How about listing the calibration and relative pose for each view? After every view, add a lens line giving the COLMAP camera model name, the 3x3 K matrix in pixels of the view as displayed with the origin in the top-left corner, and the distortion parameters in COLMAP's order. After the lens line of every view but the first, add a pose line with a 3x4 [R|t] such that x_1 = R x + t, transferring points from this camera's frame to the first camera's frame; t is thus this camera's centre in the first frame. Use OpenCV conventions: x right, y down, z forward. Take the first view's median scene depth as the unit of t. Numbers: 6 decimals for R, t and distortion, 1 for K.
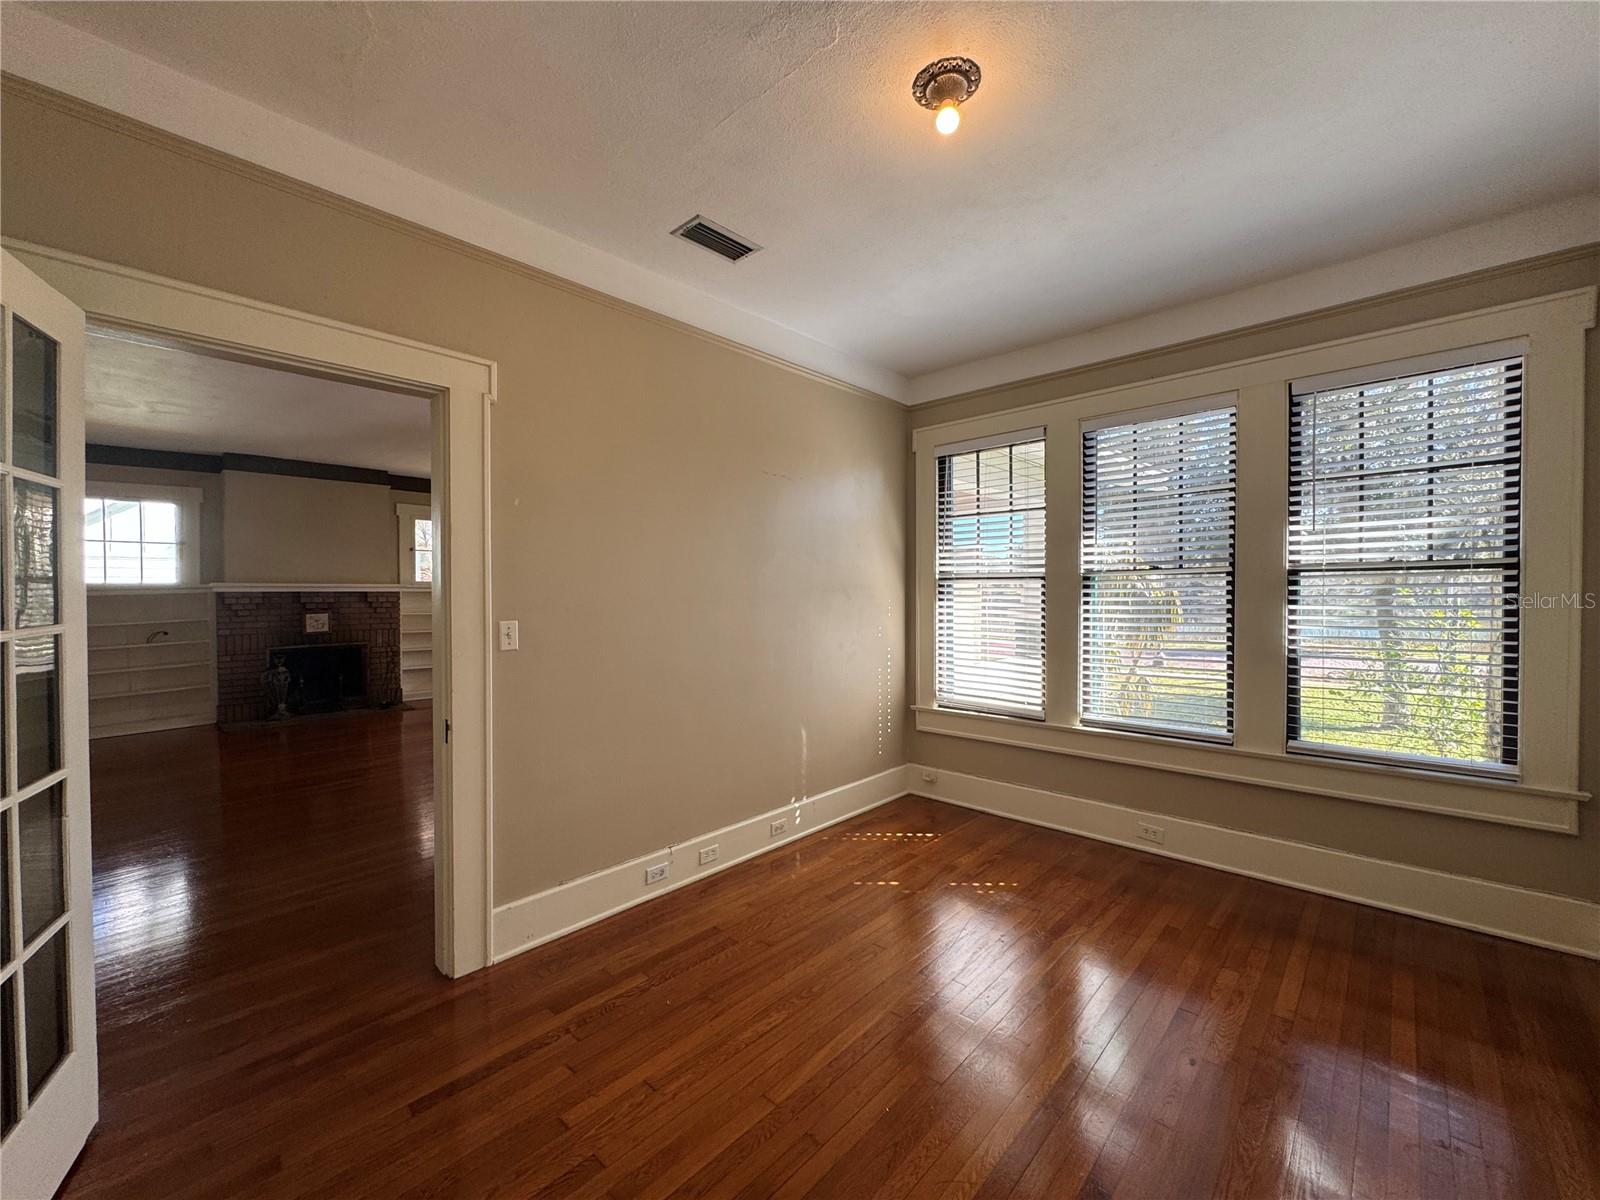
lens RADIAL K [[641.4, 0, 800.4], [0, 641.4, 599.0], [0, 0, 1]] dist [-0.001352, -0.000163]
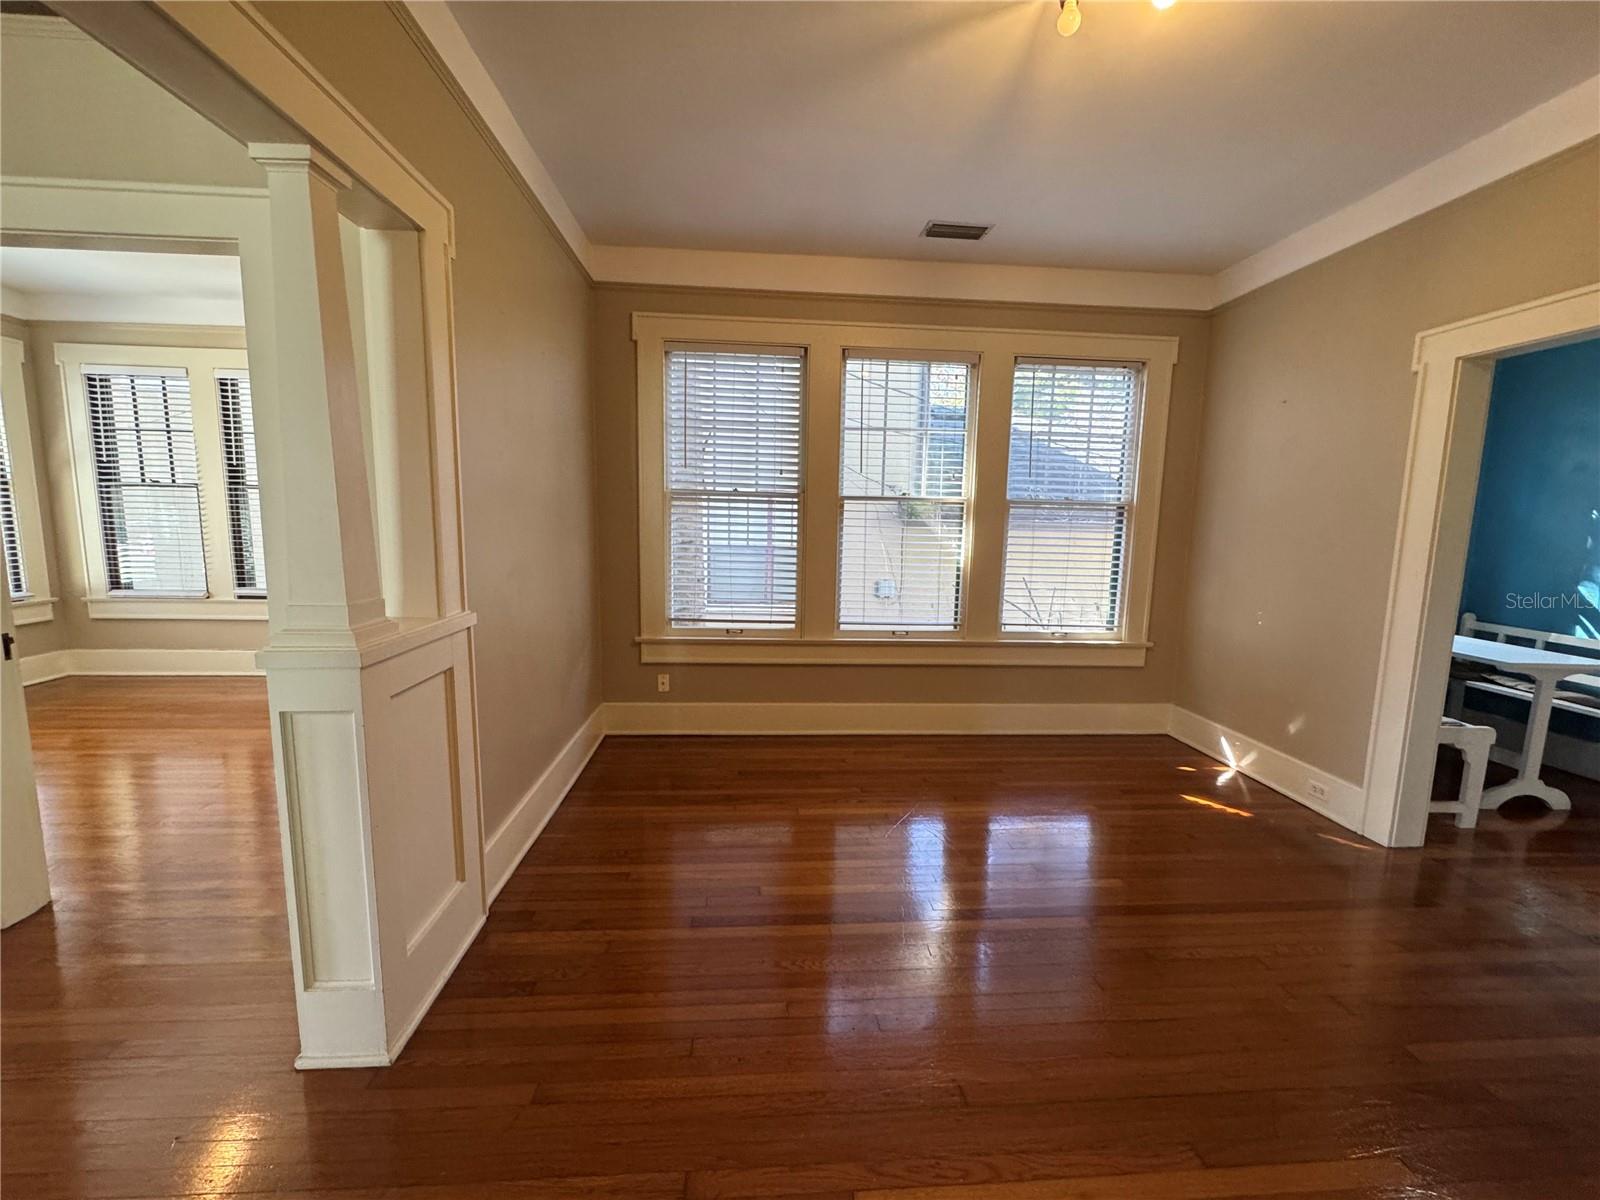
lens RADIAL K [[637.9, 0, 805.2], [0, 637.9, 595.5], [0, 0, 1]] dist [-0.000547, 0.000329]
pose [[0.674362, -0.067498, 0.735310, -0.363352], [-0.017530, 0.994069, 0.107328, 0.011869], [-0.738193, -0.085268, 0.669179, 0.280814]]
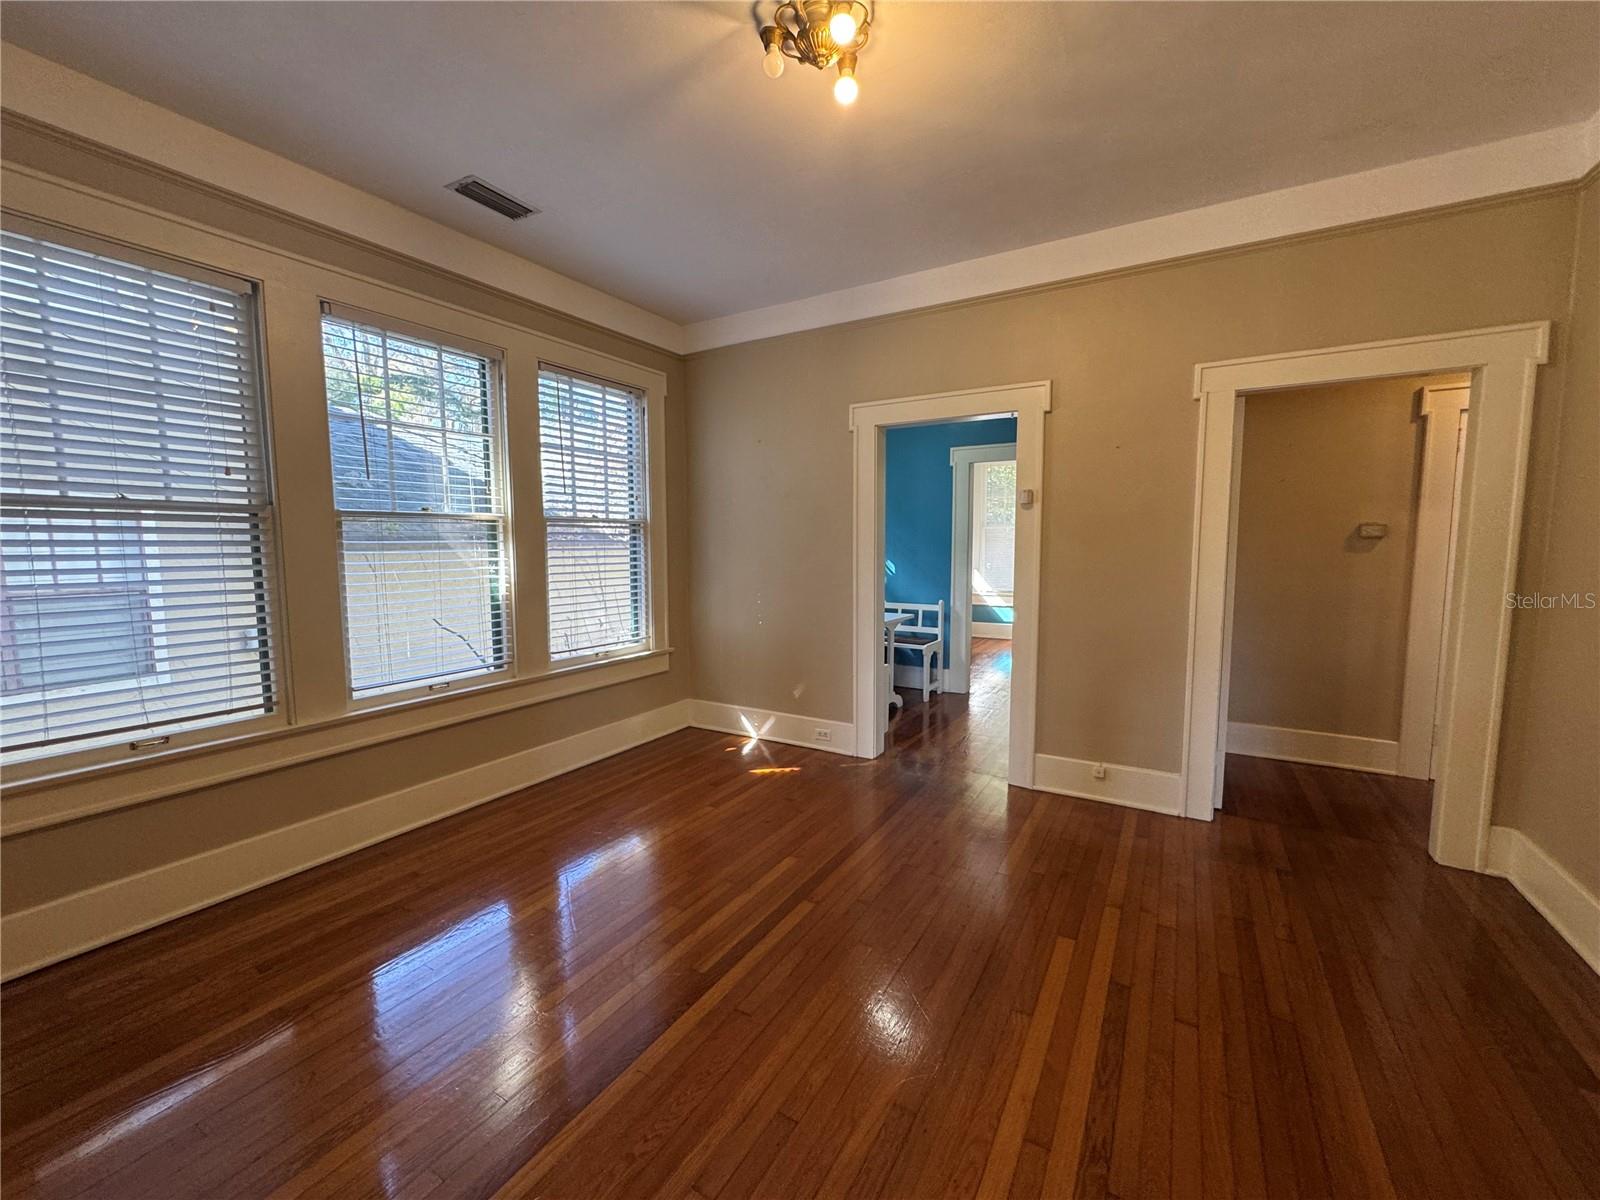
lens RADIAL K [[641.4, 0, 800.4], [0, 641.4, 599.0], [0, 0, 1]] dist [-0.001352, -0.000163]
pose [[-0.216127, -0.080854, 0.973012, -0.381577], [0.017100, 0.996099, 0.086571, 0.008052], [-0.976216, 0.035349, -0.213901, 0.566370]]
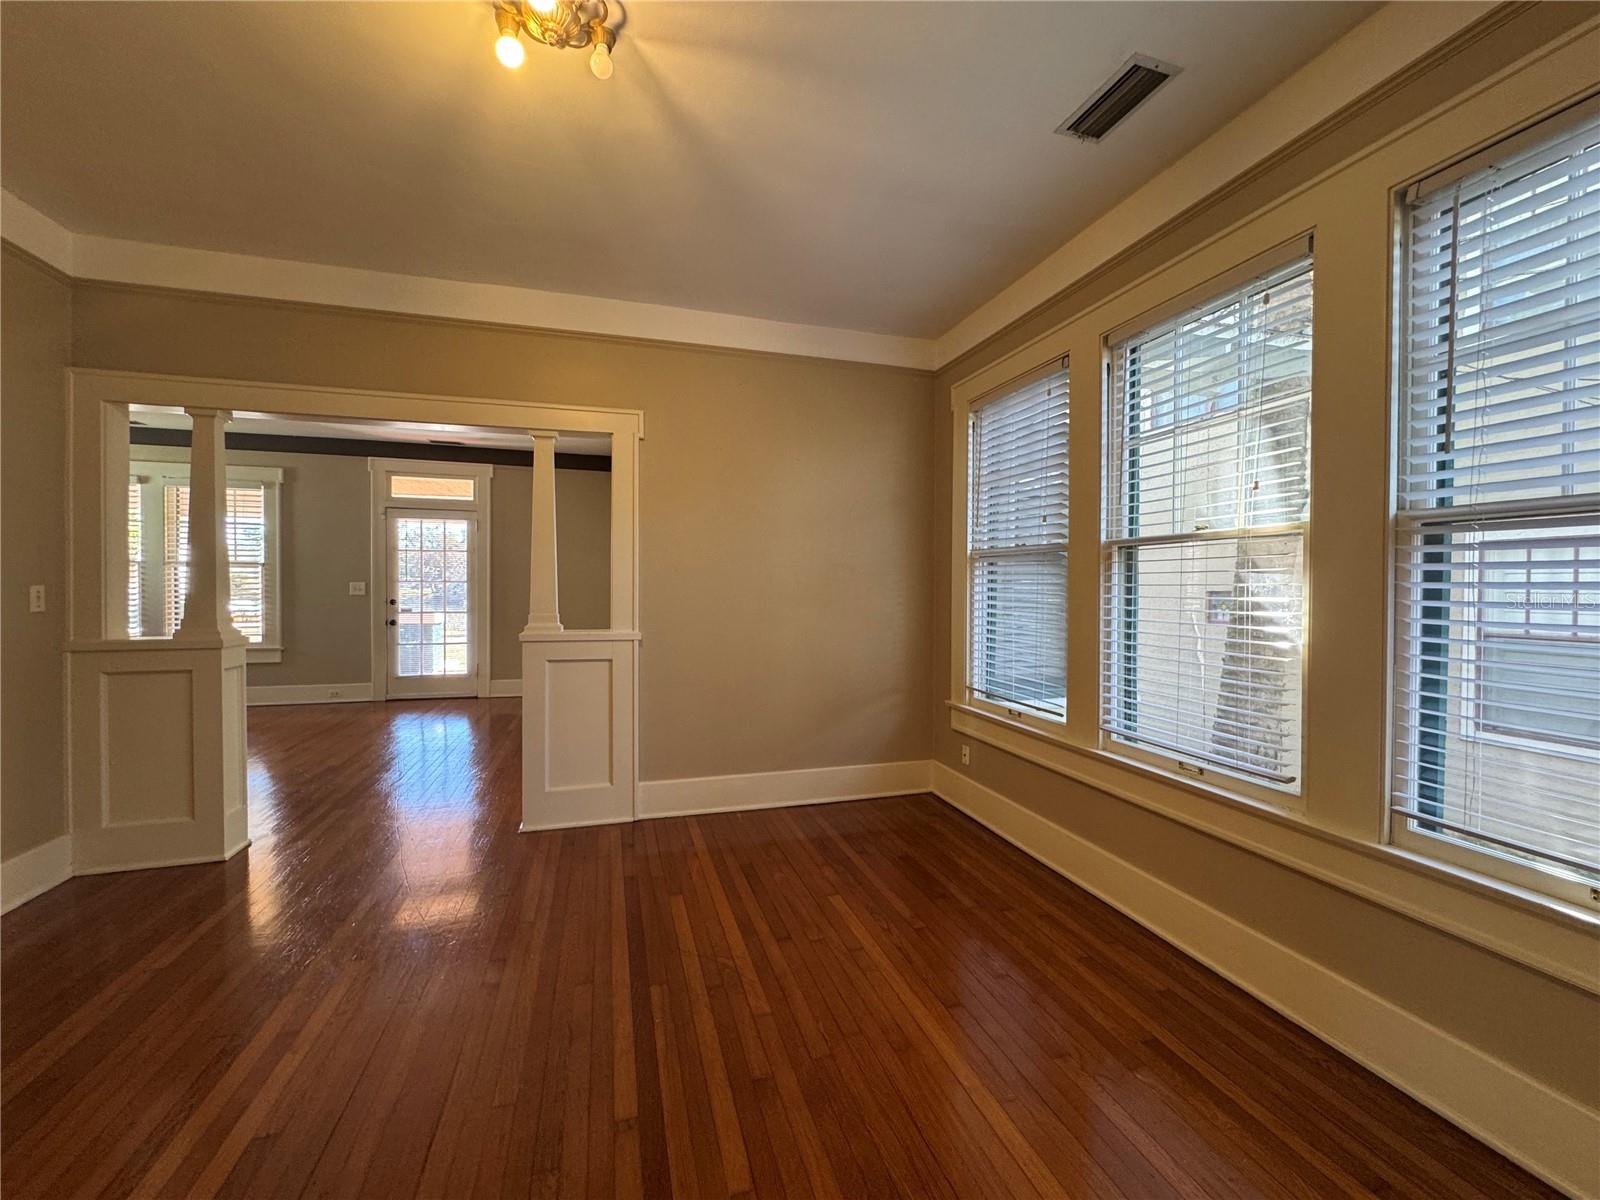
lens RADIAL K [[641.4, 0, 800.4], [0, 641.4, 599.0], [0, 0, 1]] dist [-0.001352, -0.000163]
pose [[0.863430, 0.015780, -0.504222, 0.453061], [-0.012451, 0.999873, 0.009970, 0.020954], [0.504316, -0.002330, 0.863516, 0.159896]]
